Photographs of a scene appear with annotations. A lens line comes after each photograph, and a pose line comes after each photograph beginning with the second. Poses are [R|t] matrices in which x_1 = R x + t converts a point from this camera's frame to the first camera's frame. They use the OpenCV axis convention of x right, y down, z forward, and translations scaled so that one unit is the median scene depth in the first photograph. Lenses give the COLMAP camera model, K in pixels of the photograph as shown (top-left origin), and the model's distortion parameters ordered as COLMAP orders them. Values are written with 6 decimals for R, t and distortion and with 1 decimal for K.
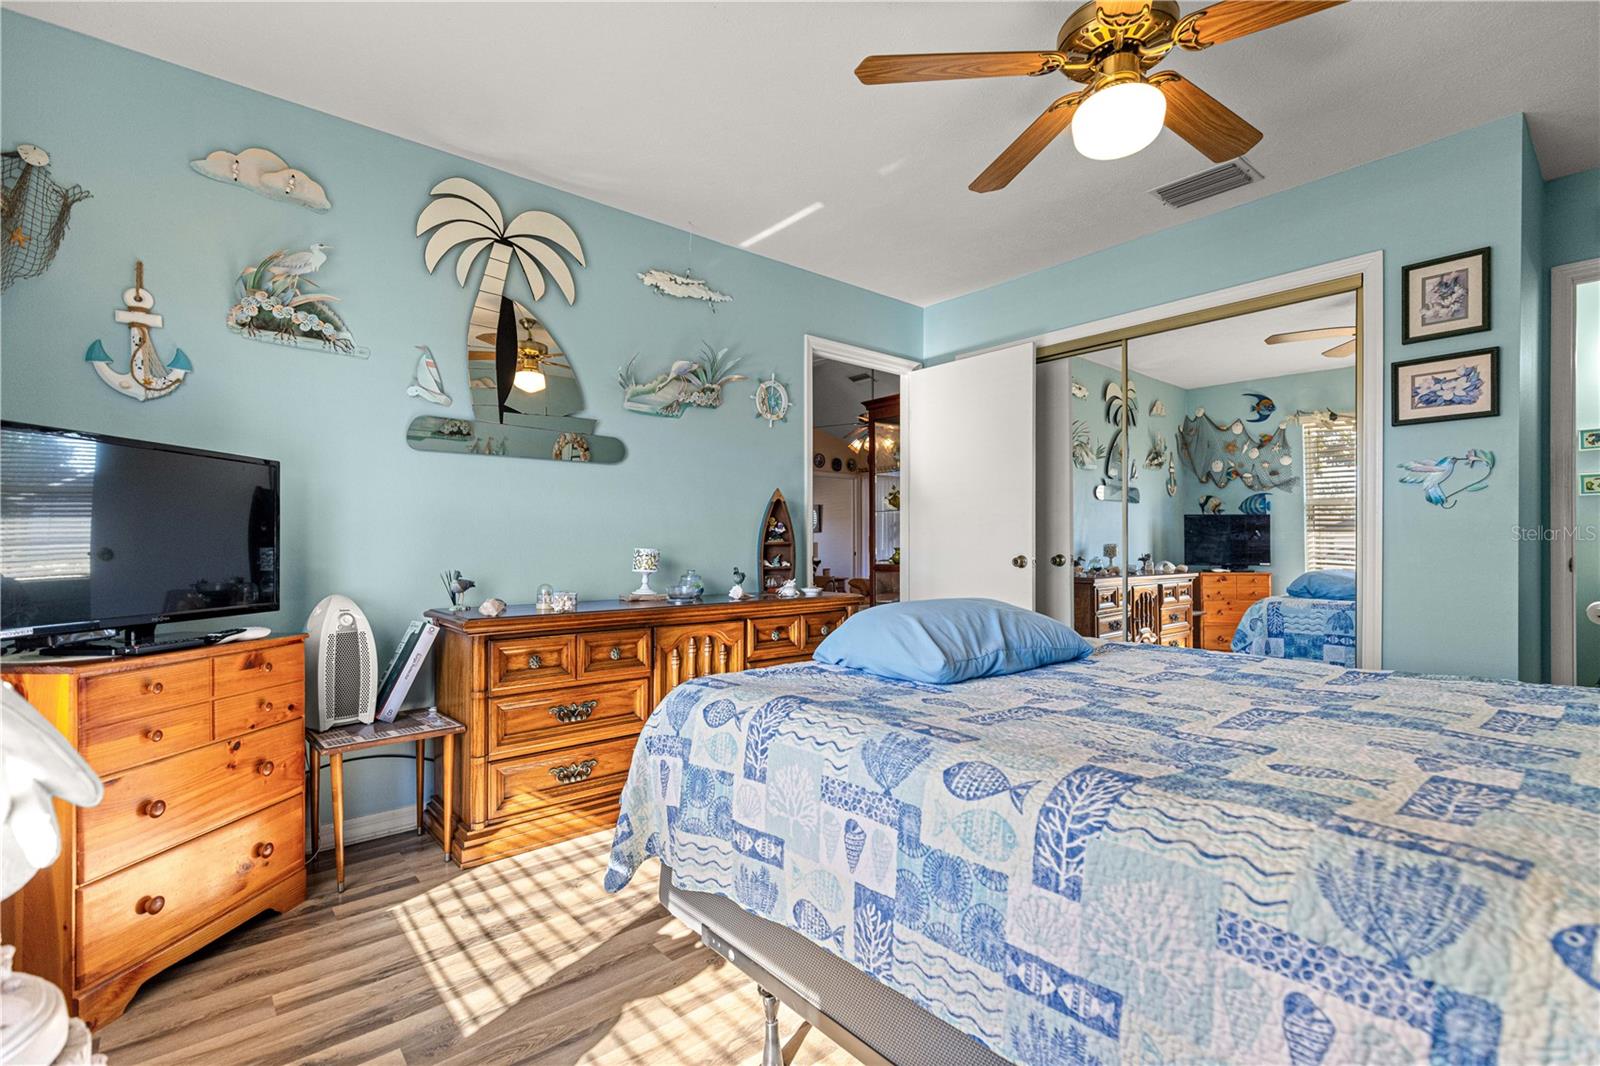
lens RADIAL K [[721.0, 0, 799.2], [0, 721.0, 538.9], [0, 0, 1]] dist [0.004041, -0.000849]
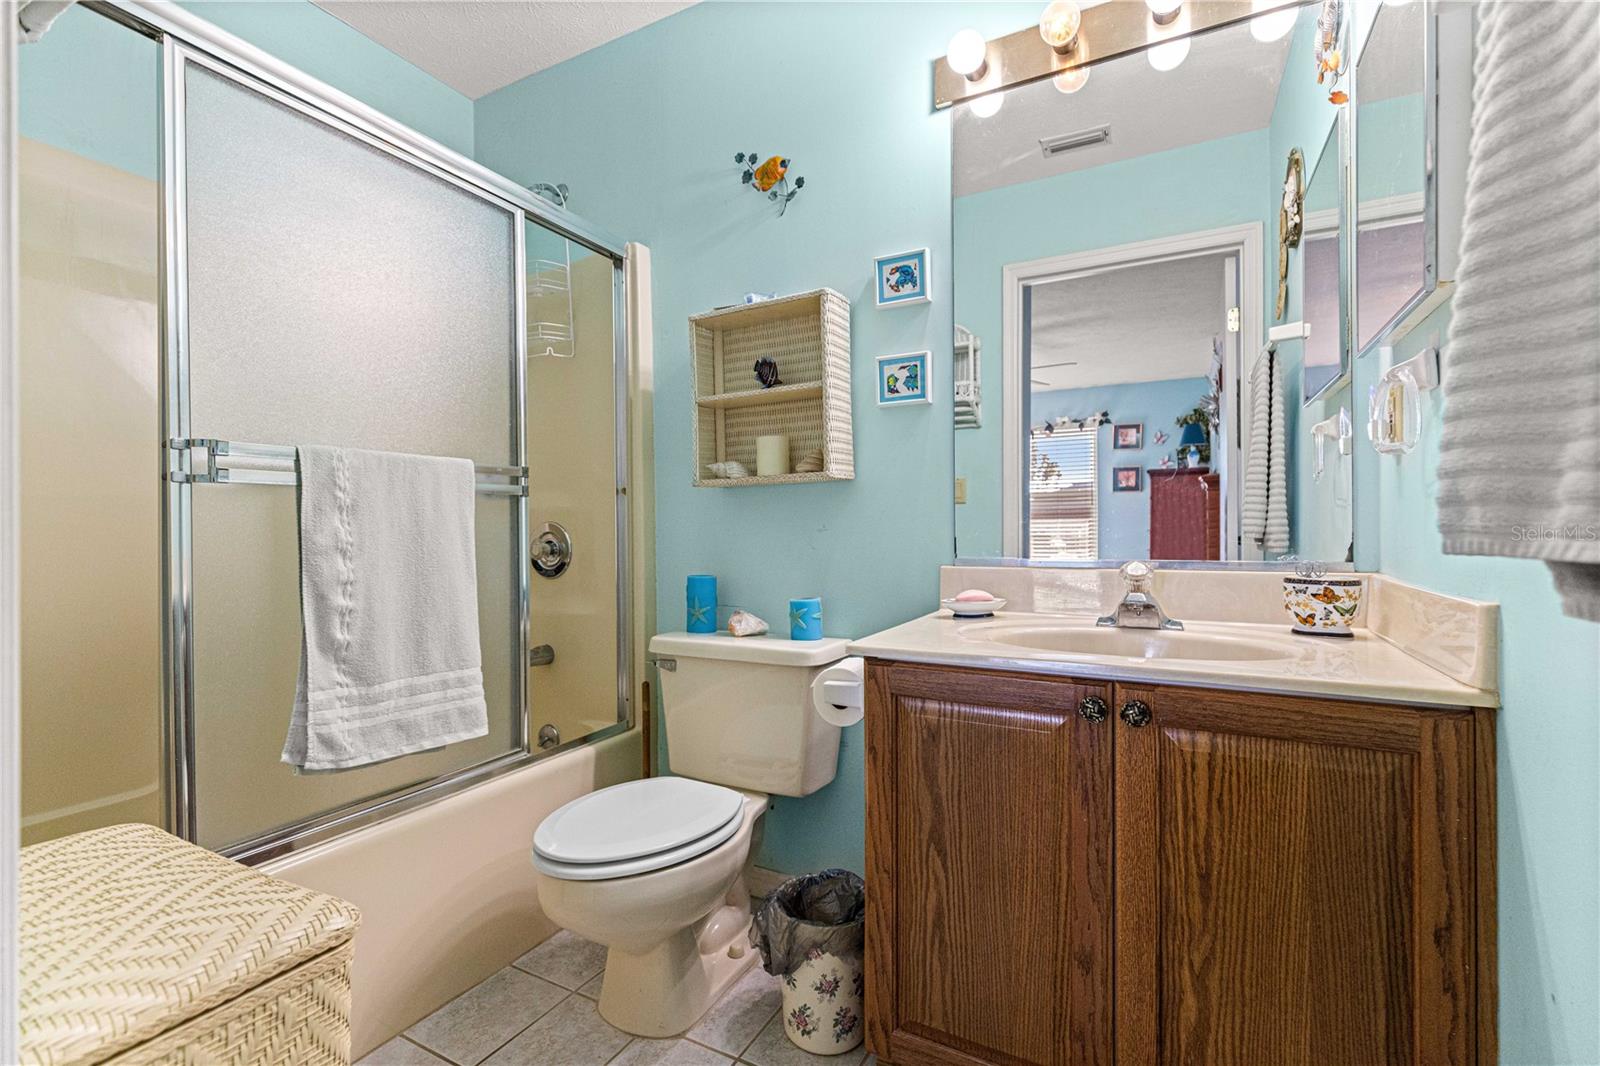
lens RADIAL K [[721.0, 0, 798.1], [0, 721.0, 533.6], [0, 0, 1]] dist [0.004041, -0.000849]
pose [[0.931136, -0.004331, 0.364646, 0.874154], [0.001847, 0.999973, 0.007161, 0.015716], [-0.364667, -0.005994, 0.931119, 0.605121]]
